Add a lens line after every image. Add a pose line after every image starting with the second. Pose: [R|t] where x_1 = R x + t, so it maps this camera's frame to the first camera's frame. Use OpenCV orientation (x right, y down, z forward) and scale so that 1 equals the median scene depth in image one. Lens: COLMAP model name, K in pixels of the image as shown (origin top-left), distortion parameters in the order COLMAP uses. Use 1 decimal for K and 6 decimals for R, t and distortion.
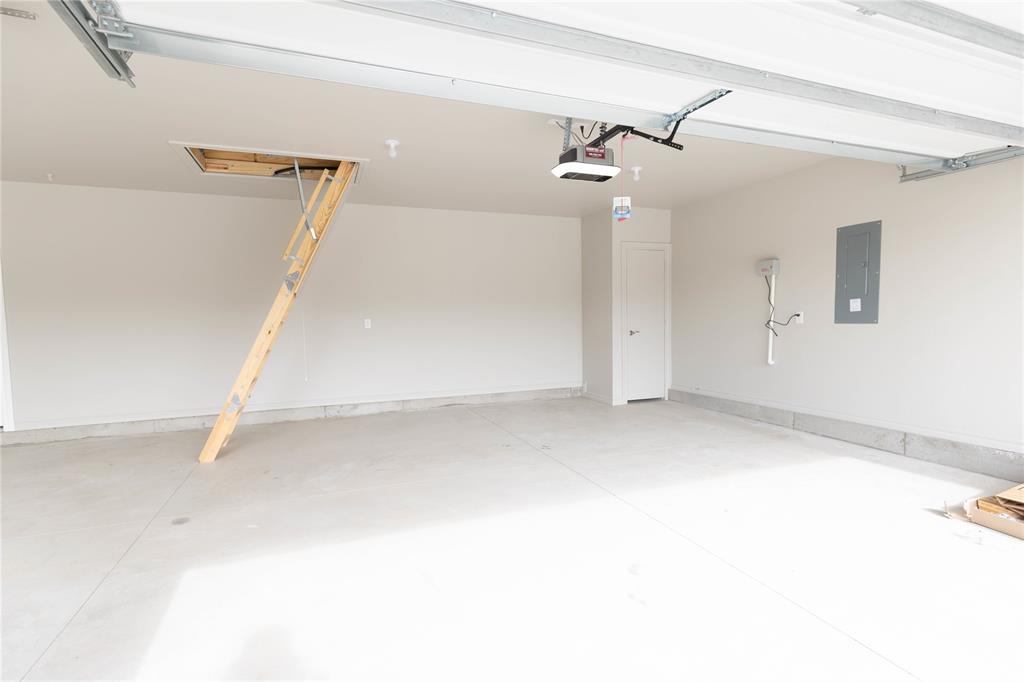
lens RADIAL K [[492.1, 0, 514.1], [0, 492.1, 337.5], [0, 0, 1]] dist [0.003275, -0.001715]
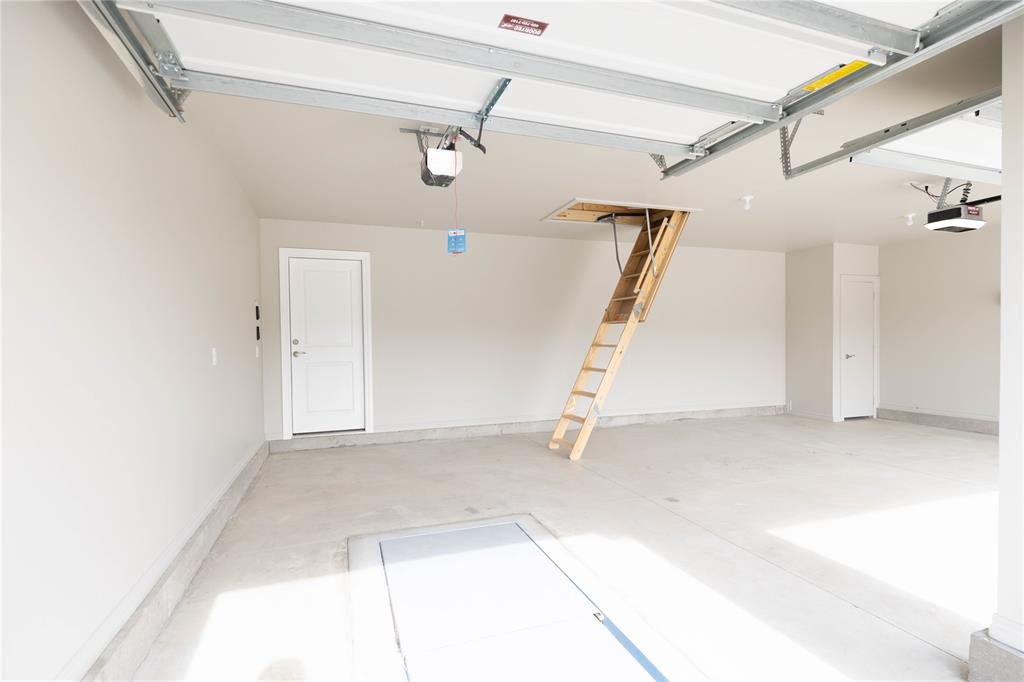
lens RADIAL K [[492.1, 0, 509.9], [0, 492.1, 344.8], [0, 0, 1]] dist [0.003275, -0.001715]
pose [[0.999124, 0.009981, -0.040650, -0.507664], [-0.011235, 0.999465, -0.030725, 0.007308], [0.040321, 0.031155, 0.998701, -0.148344]]
